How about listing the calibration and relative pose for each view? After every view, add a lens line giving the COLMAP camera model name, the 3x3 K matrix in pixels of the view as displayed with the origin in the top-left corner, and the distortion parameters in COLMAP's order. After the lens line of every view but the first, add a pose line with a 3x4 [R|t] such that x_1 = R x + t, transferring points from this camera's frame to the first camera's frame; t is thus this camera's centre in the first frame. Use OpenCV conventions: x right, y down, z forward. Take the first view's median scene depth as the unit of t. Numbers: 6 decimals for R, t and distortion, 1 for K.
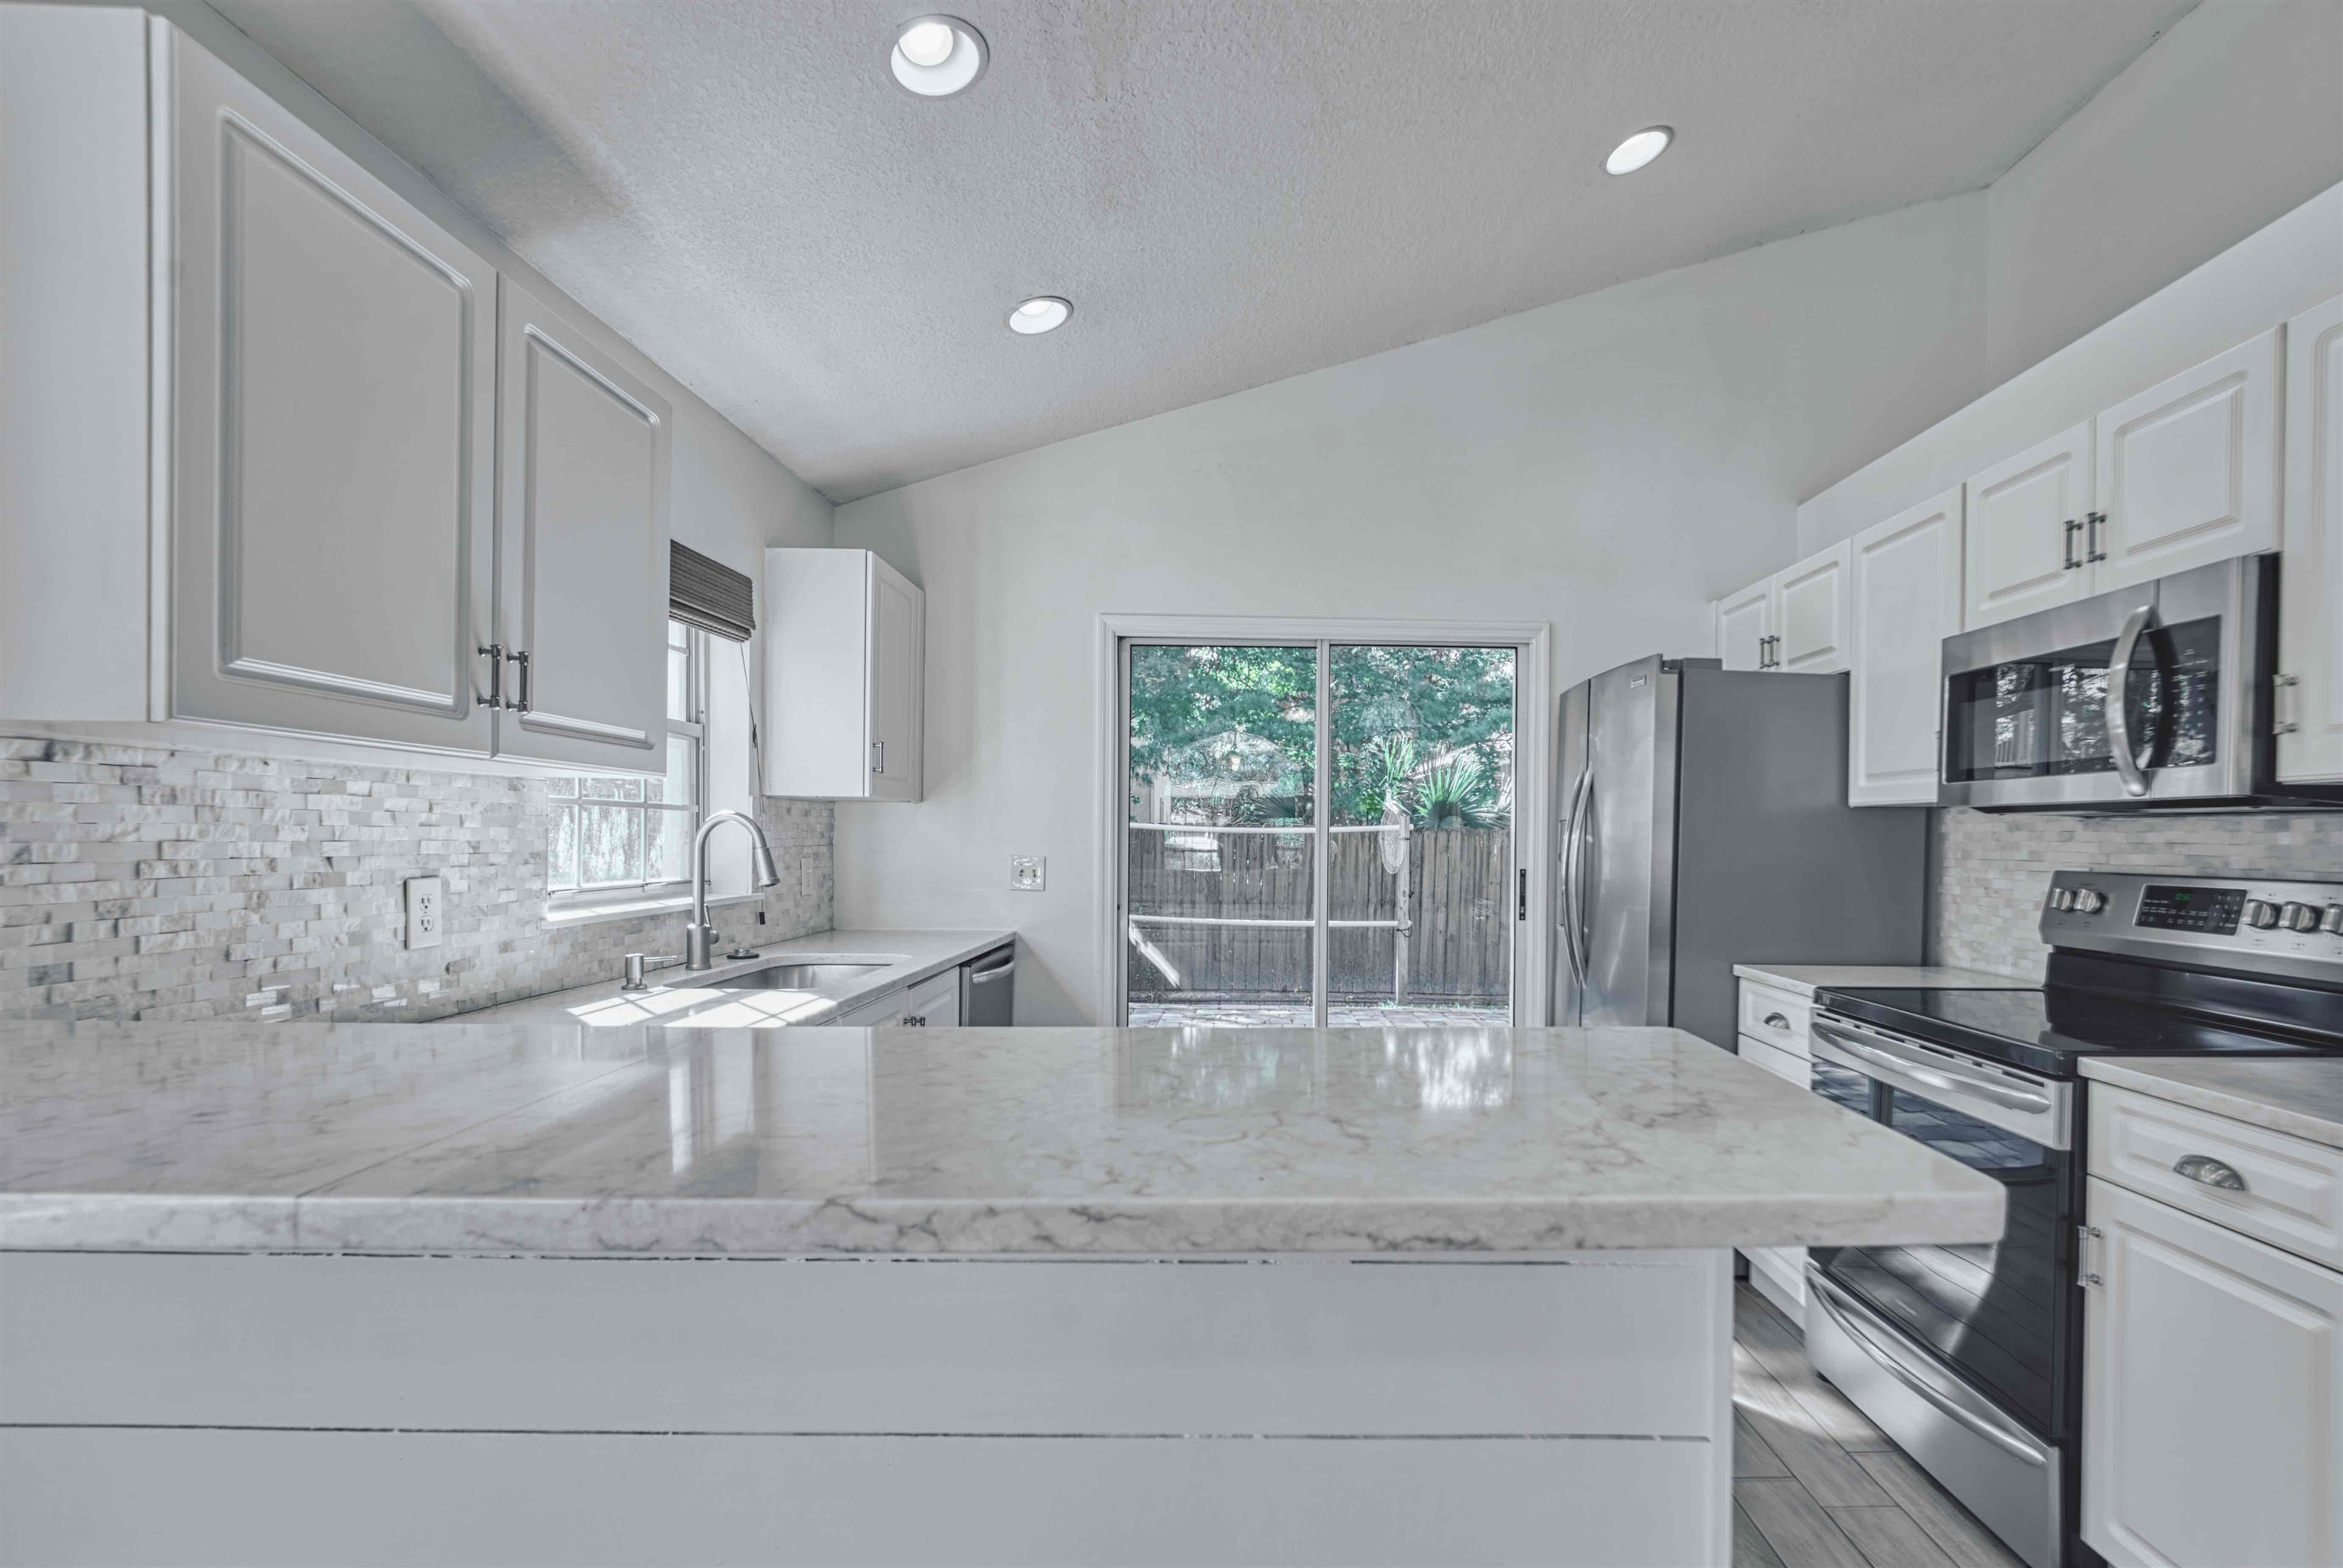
lens RADIAL K [[1052.0, 0, 1248.3], [0, 1052.0, 846.0], [0, 0, 1]] dist [0.000173, 0.000690]
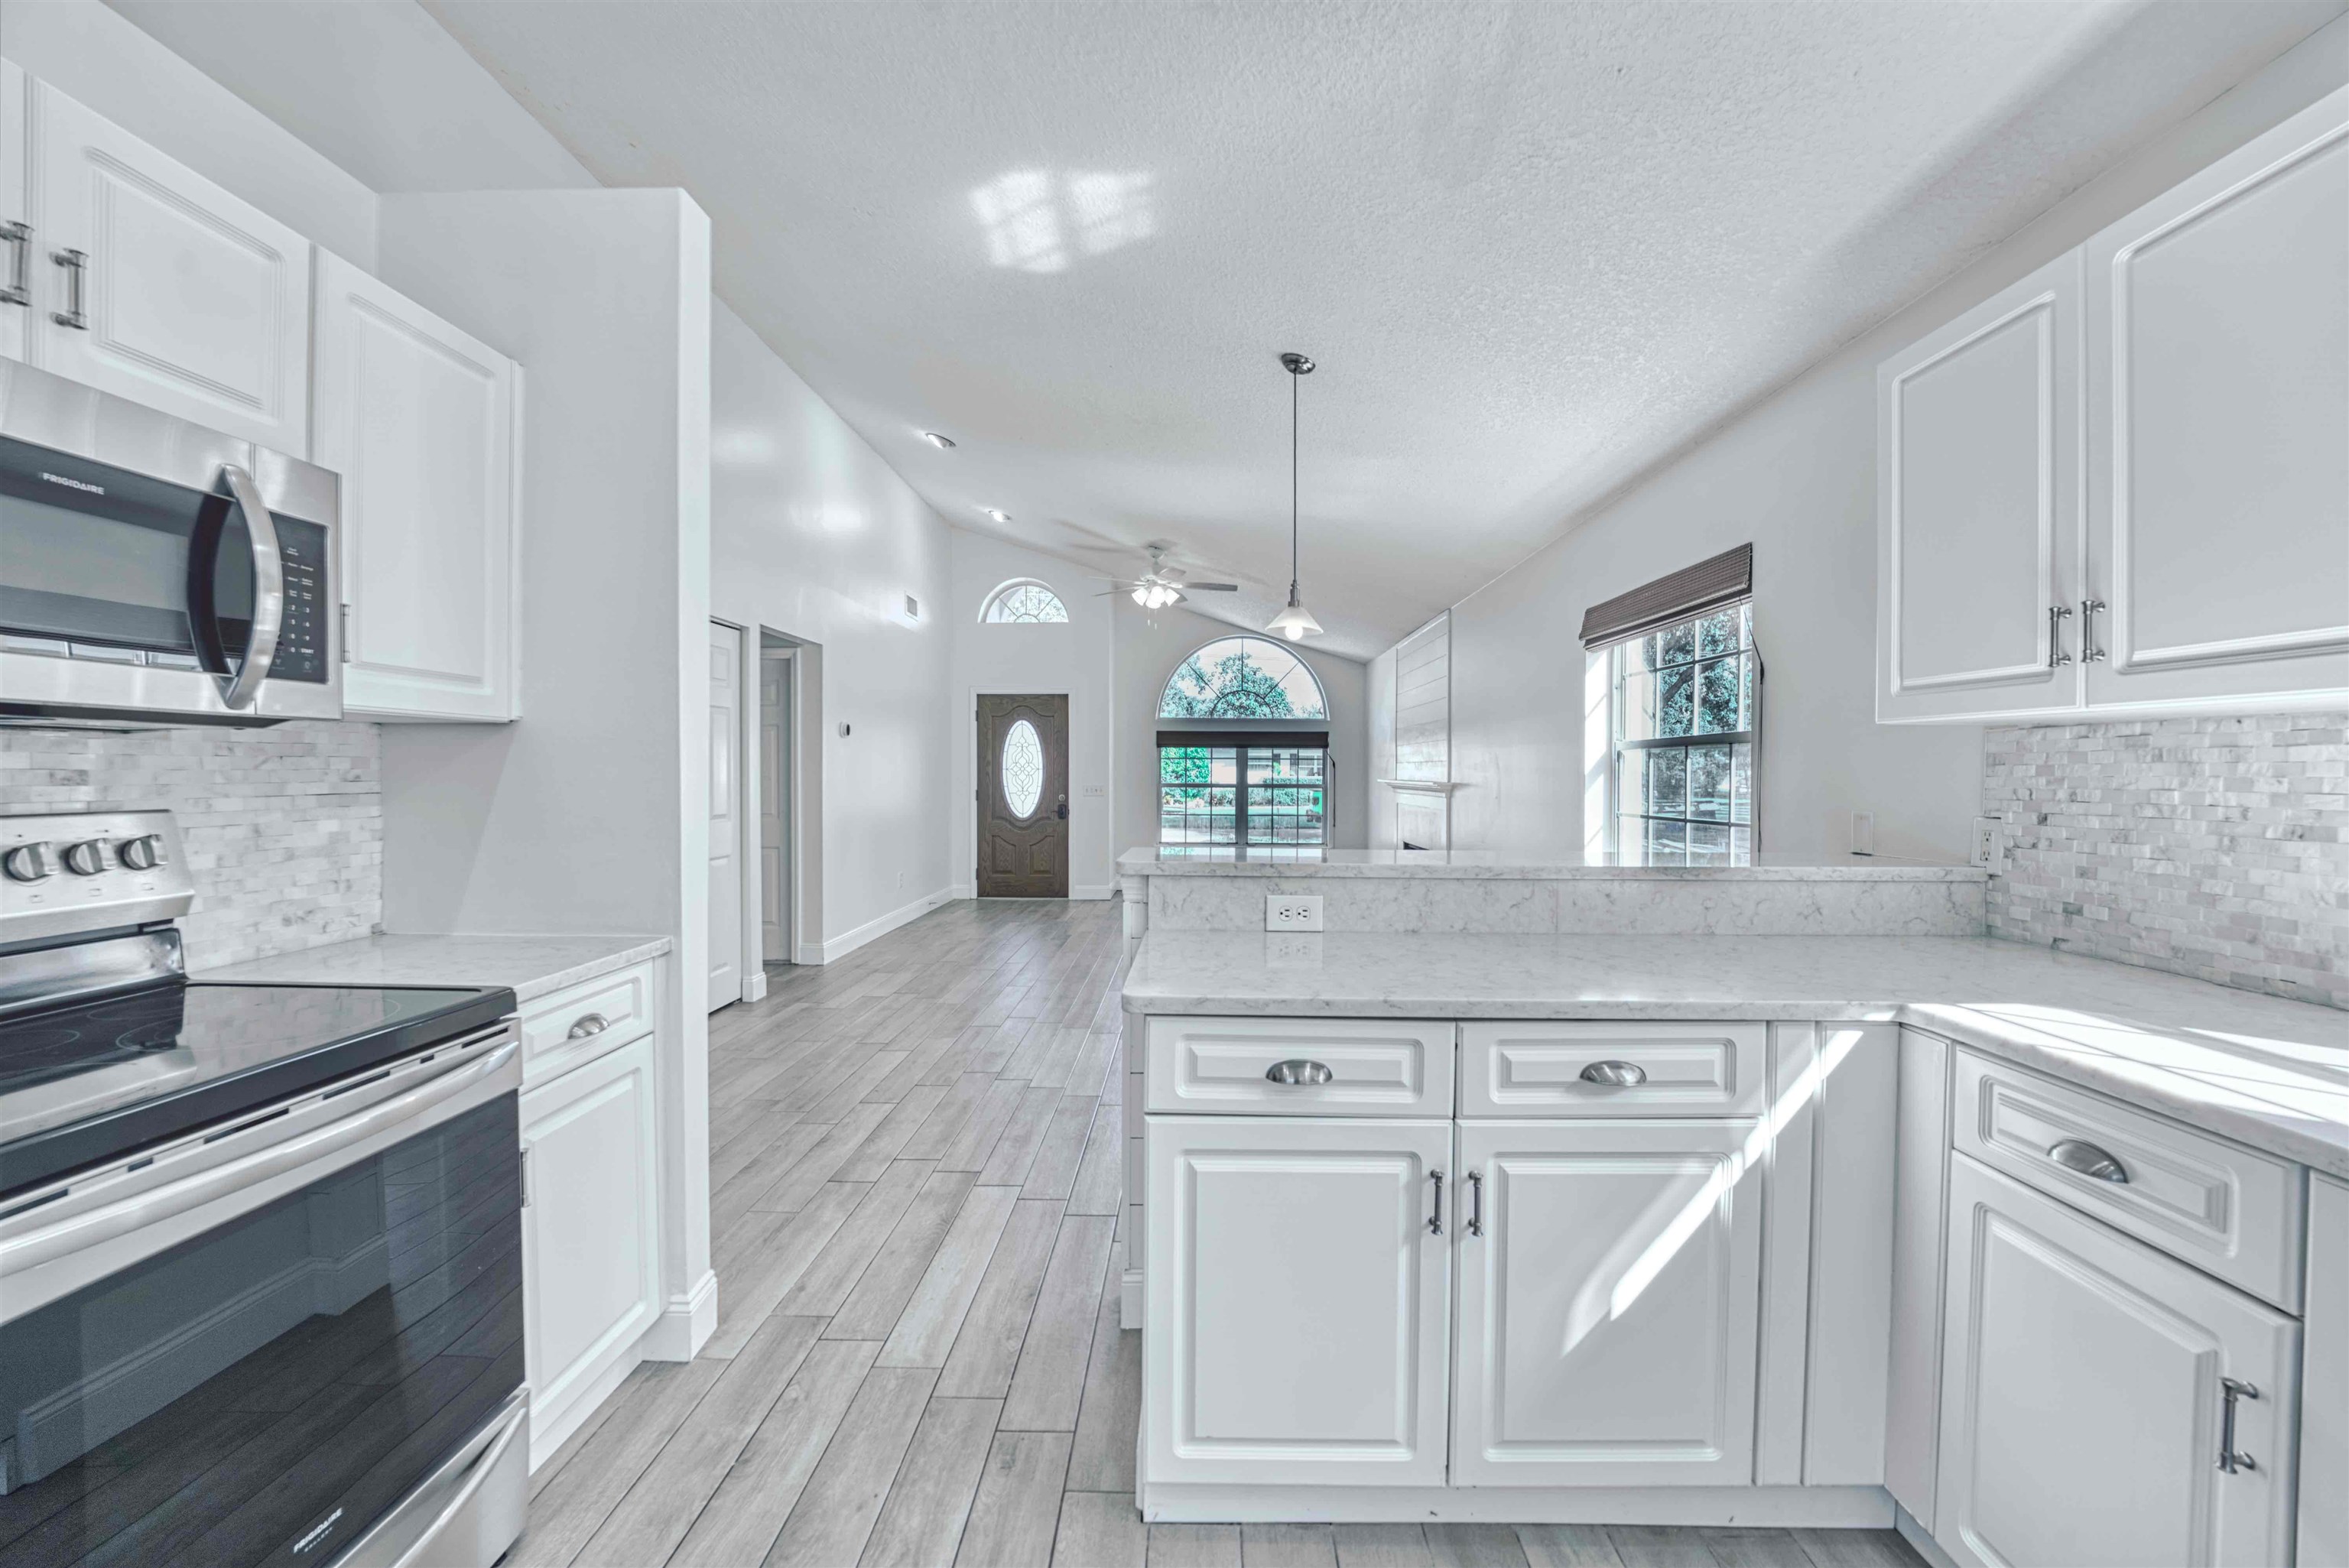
lens RADIAL K [[988.5, 0, 1175.4], [0, 988.5, 777.8], [0, 0, 1]] dist [-0.004641, -0.000013]
pose [[-0.999608, -0.012536, 0.025045, 0.117465], [-0.012136, 0.999797, 0.016059, -0.016664], [-0.025241, 0.015749, -0.999557, 1.538865]]
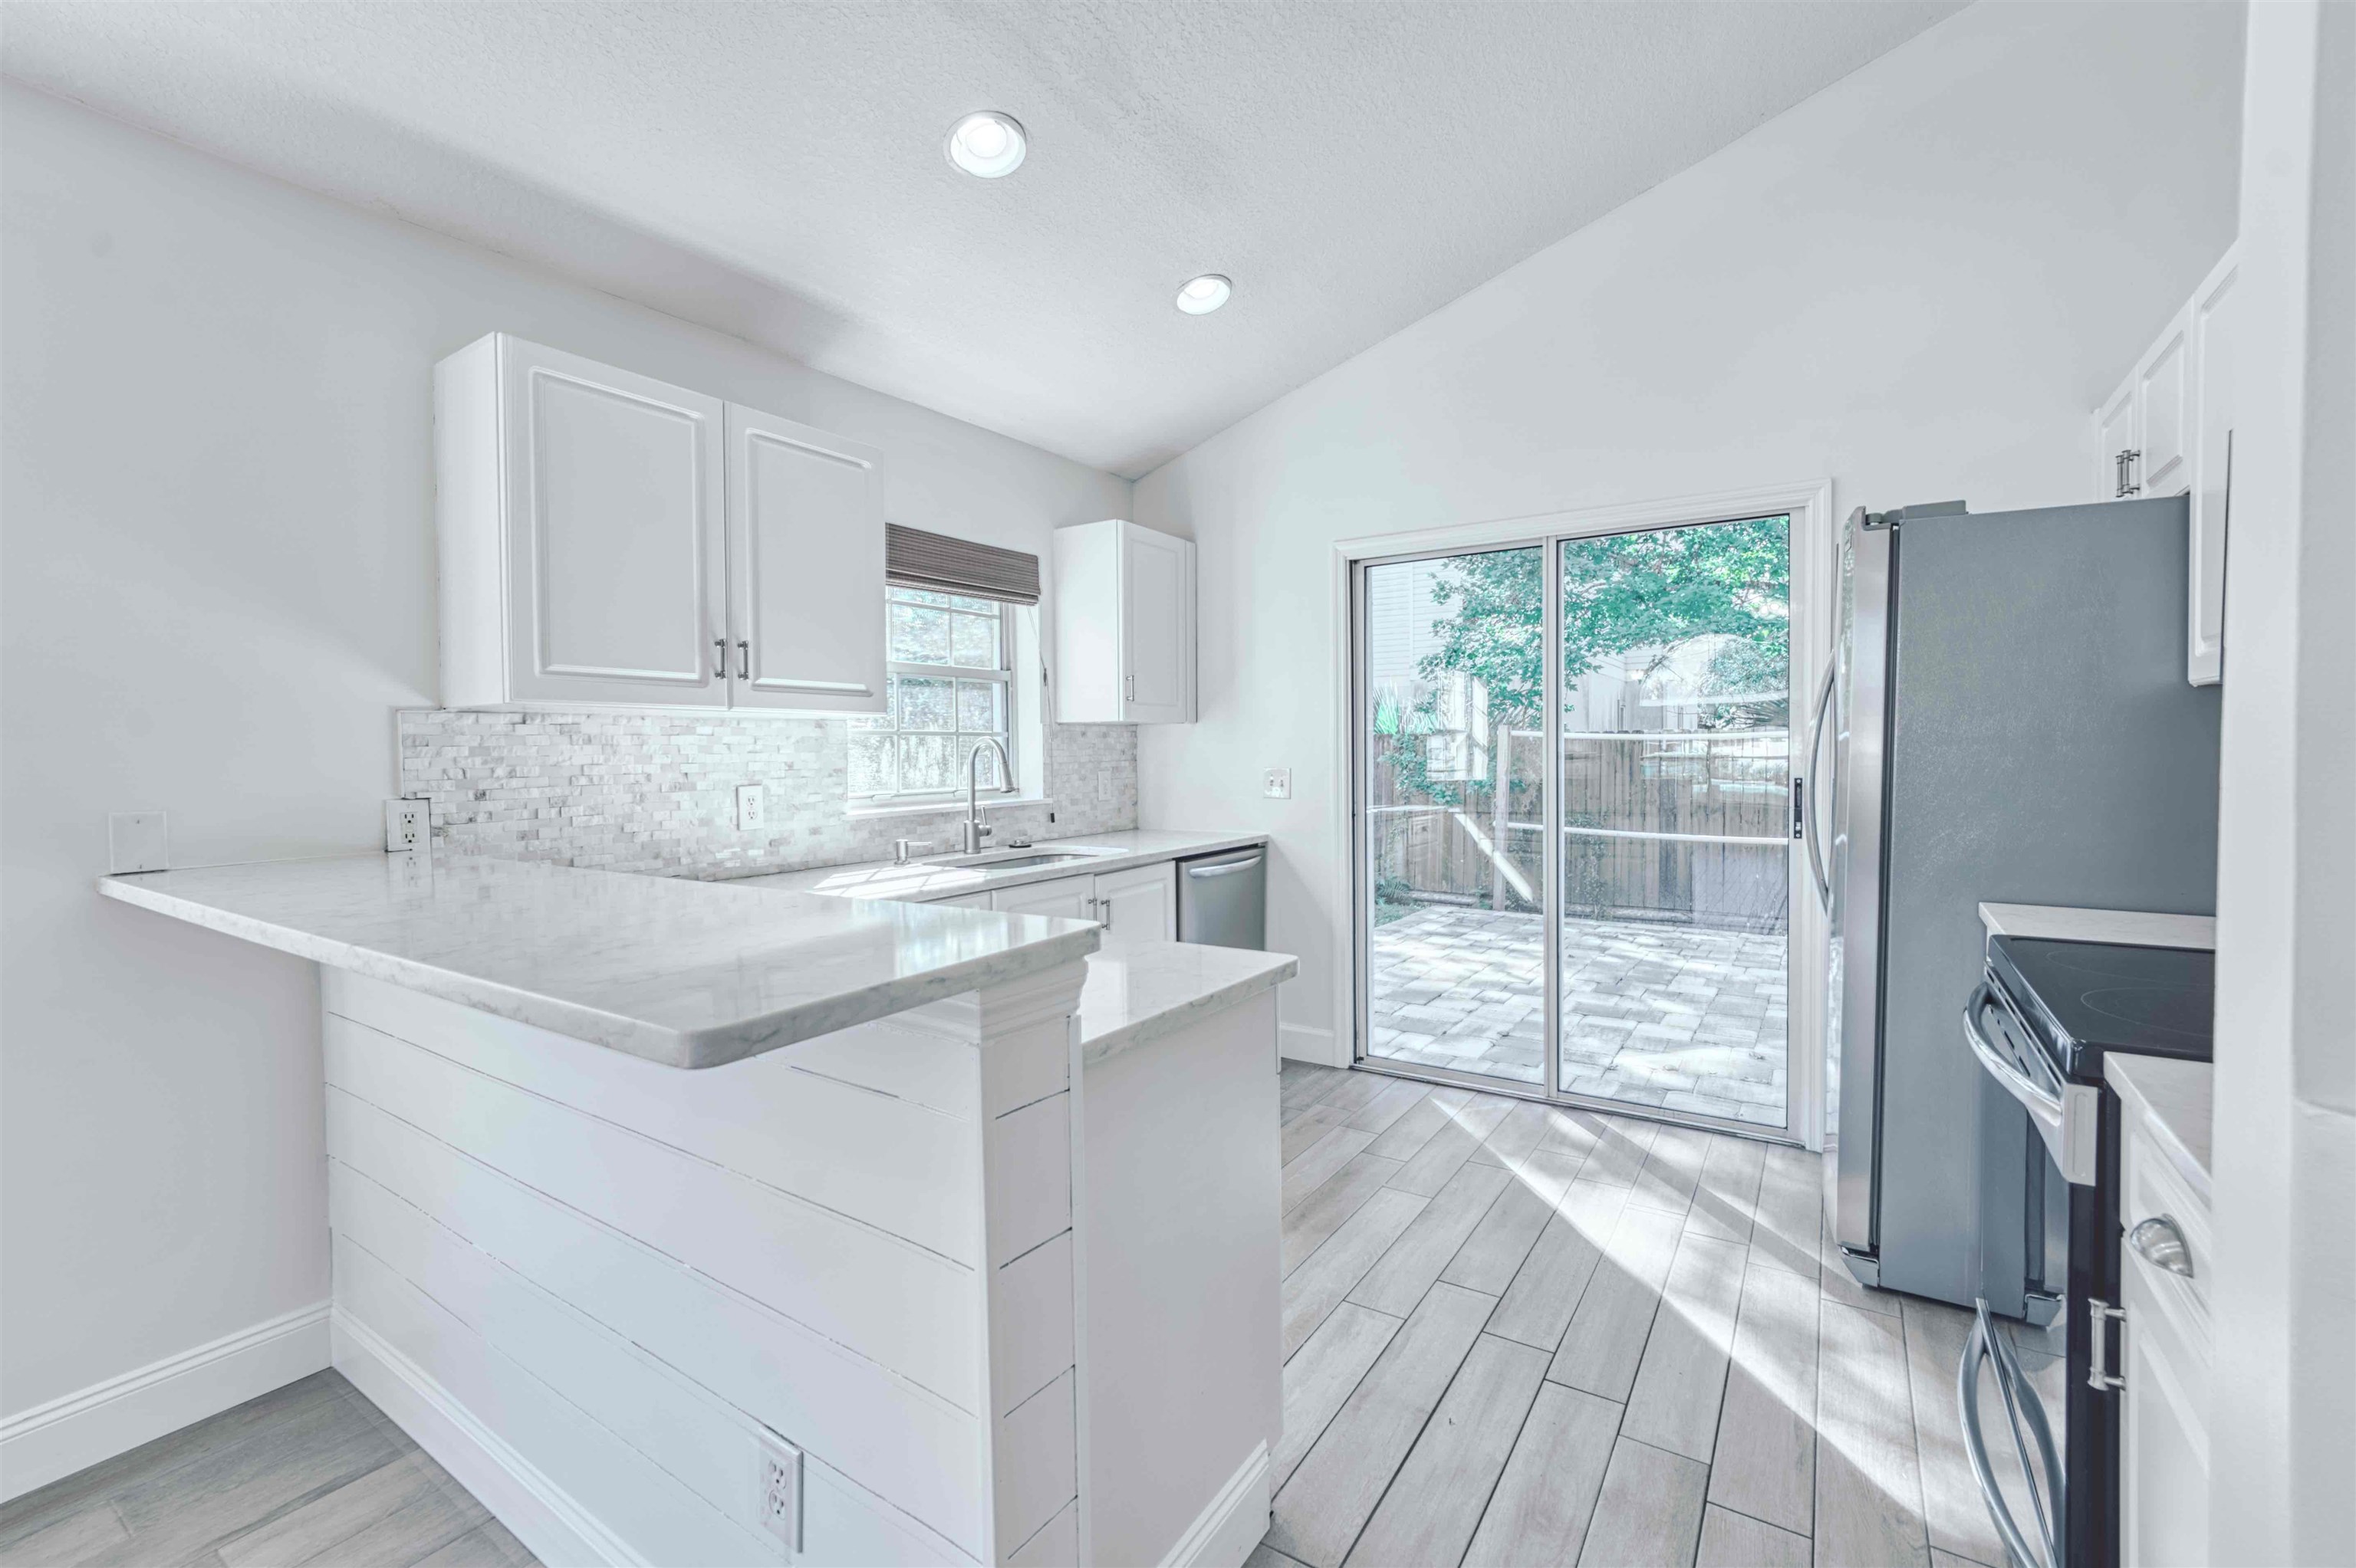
lens RADIAL K [[991.5, 0, 1156.5], [0, 991.5, 775.1], [0, 0, 1]] dist [-0.004641, -0.000013]
pose [[0.822414, -0.005047, -0.568867, 0.510154], [0.014670, 0.999816, 0.012338, 0.004485], [0.568700, -0.018492, 0.822337, 0.105385]]
